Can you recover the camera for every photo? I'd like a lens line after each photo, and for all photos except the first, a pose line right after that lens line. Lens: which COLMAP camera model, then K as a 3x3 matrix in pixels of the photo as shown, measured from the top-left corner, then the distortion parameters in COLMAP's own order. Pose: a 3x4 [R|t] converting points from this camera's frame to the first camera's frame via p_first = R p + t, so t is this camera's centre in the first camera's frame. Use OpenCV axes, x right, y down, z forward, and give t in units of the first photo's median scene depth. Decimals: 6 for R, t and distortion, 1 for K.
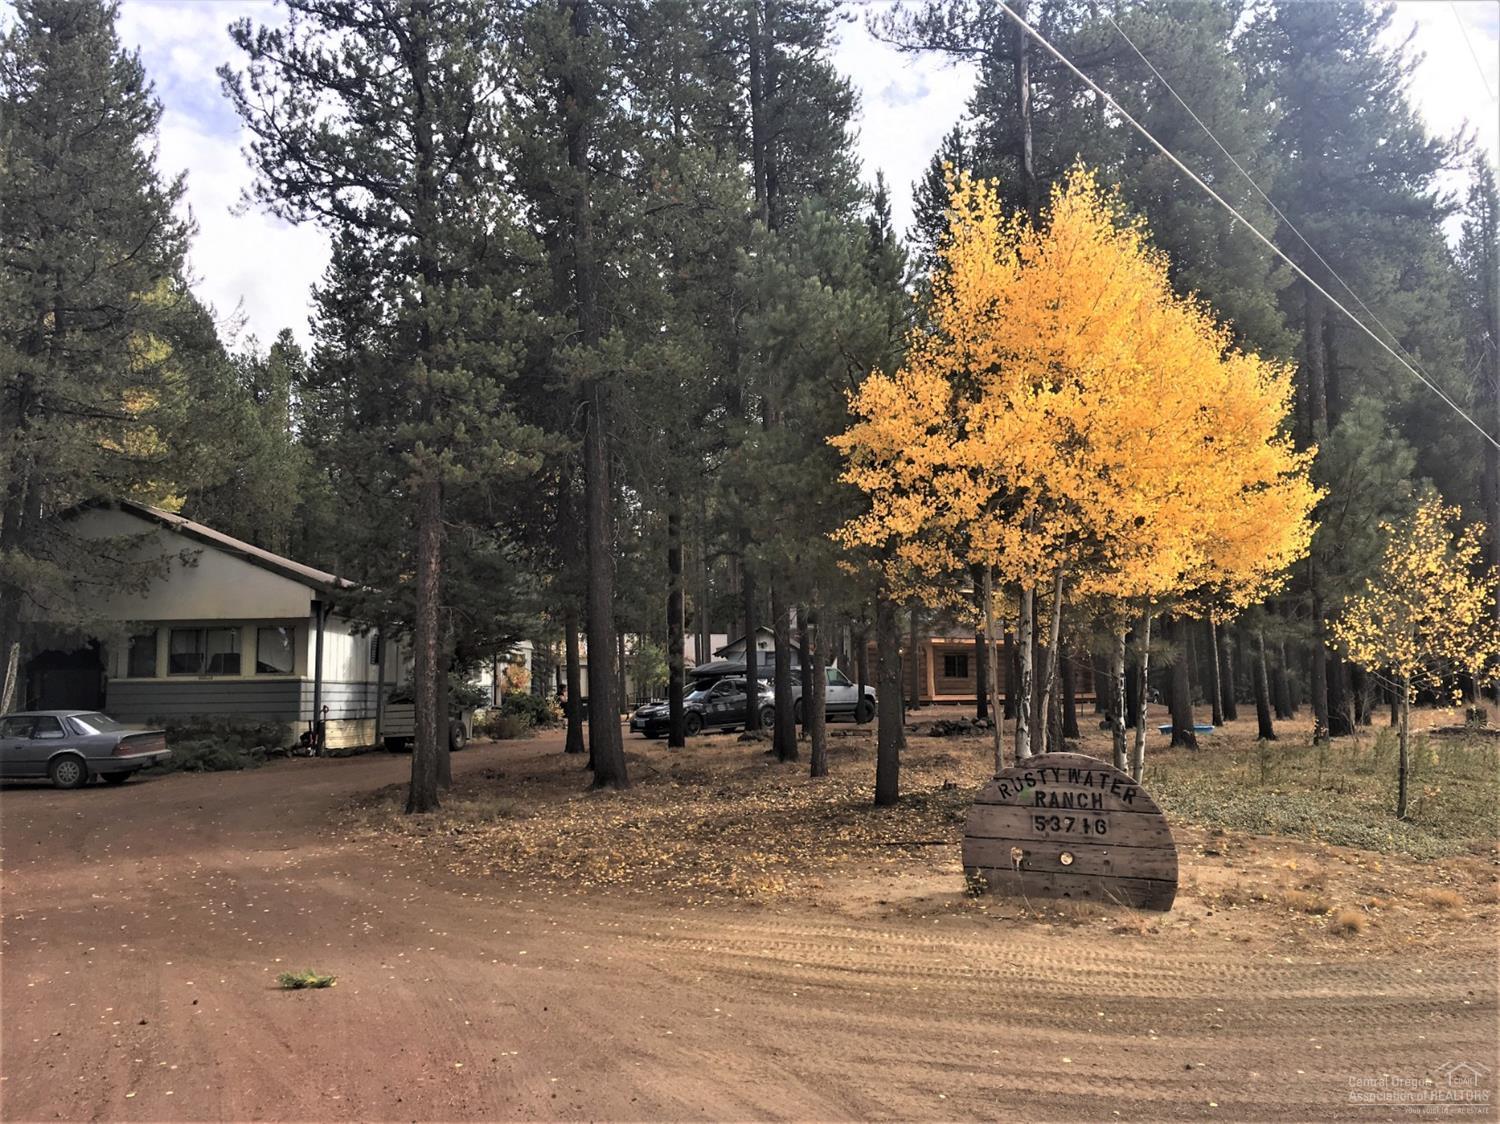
lens RADIAL K [[1270.1, 0, 750.1], [0, 1270.1, 563.4], [0, 0, 1]] dist [-0.001893, -0.001441]
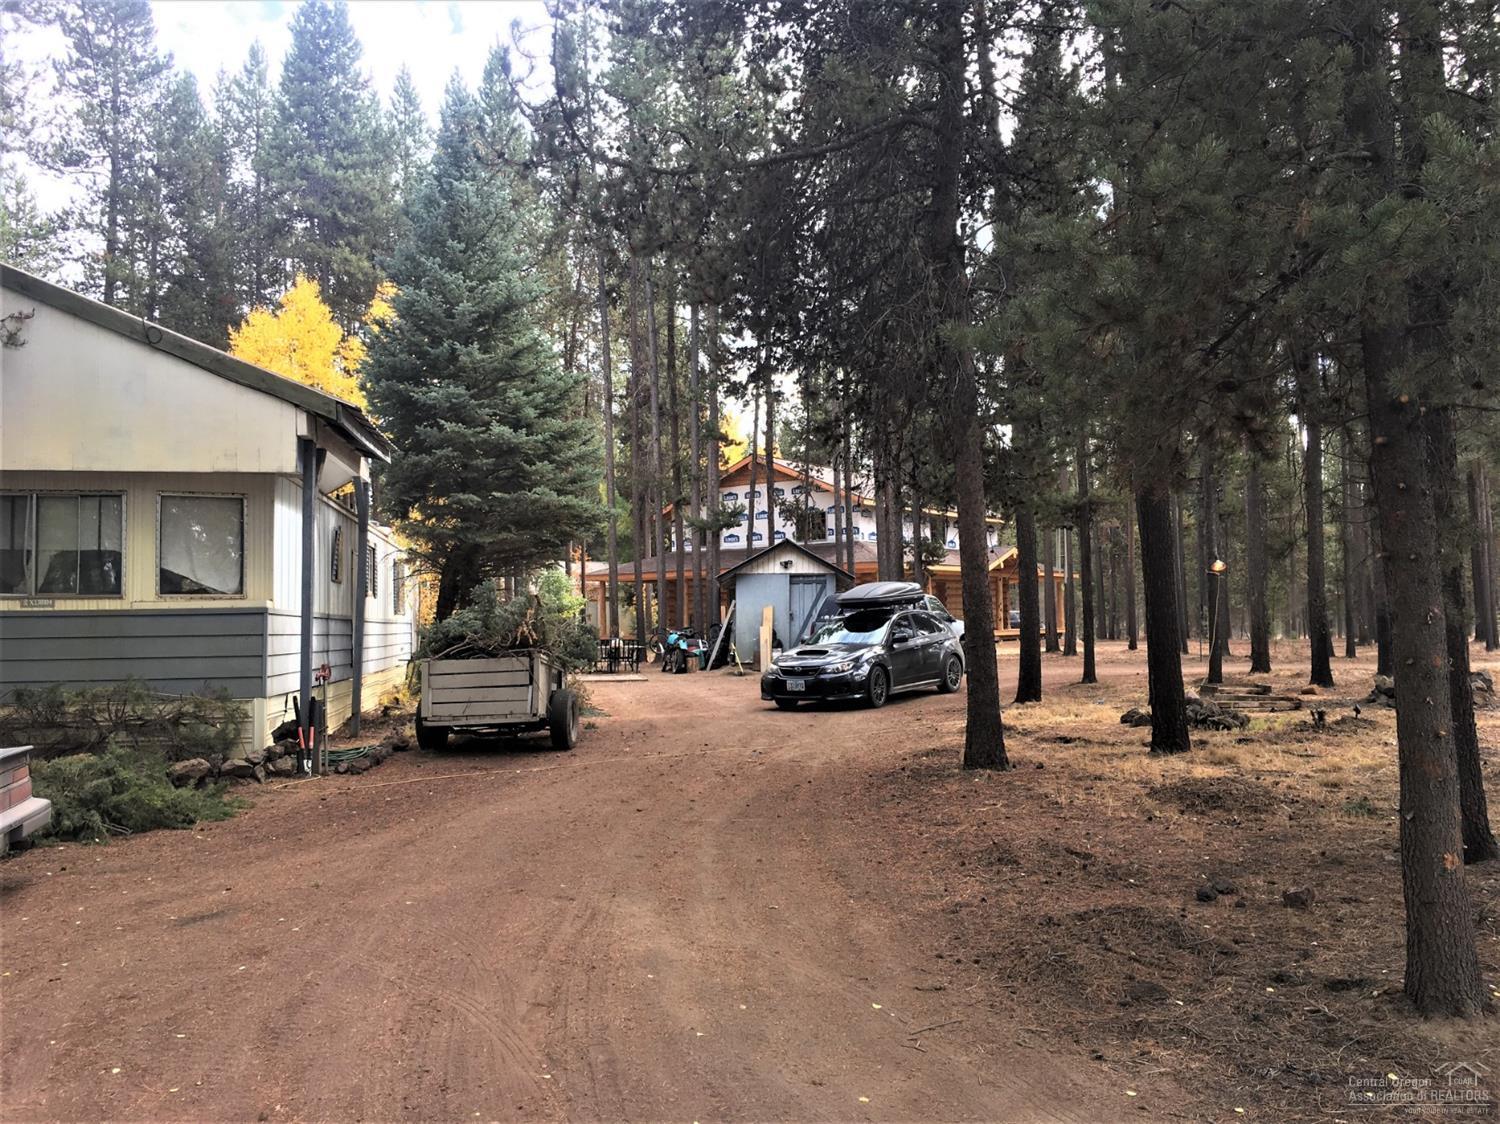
lens RADIAL K [[1270.1, 0, 749.4], [0, 1270.1, 559.6], [0, 0, 1]] dist [-0.001893, -0.001441]
pose [[0.970445, 0.011545, 0.241047, -0.295915], [-0.022840, 0.998765, 0.044115, 0.049527], [-0.240240, -0.048317, 0.969510, 0.511885]]
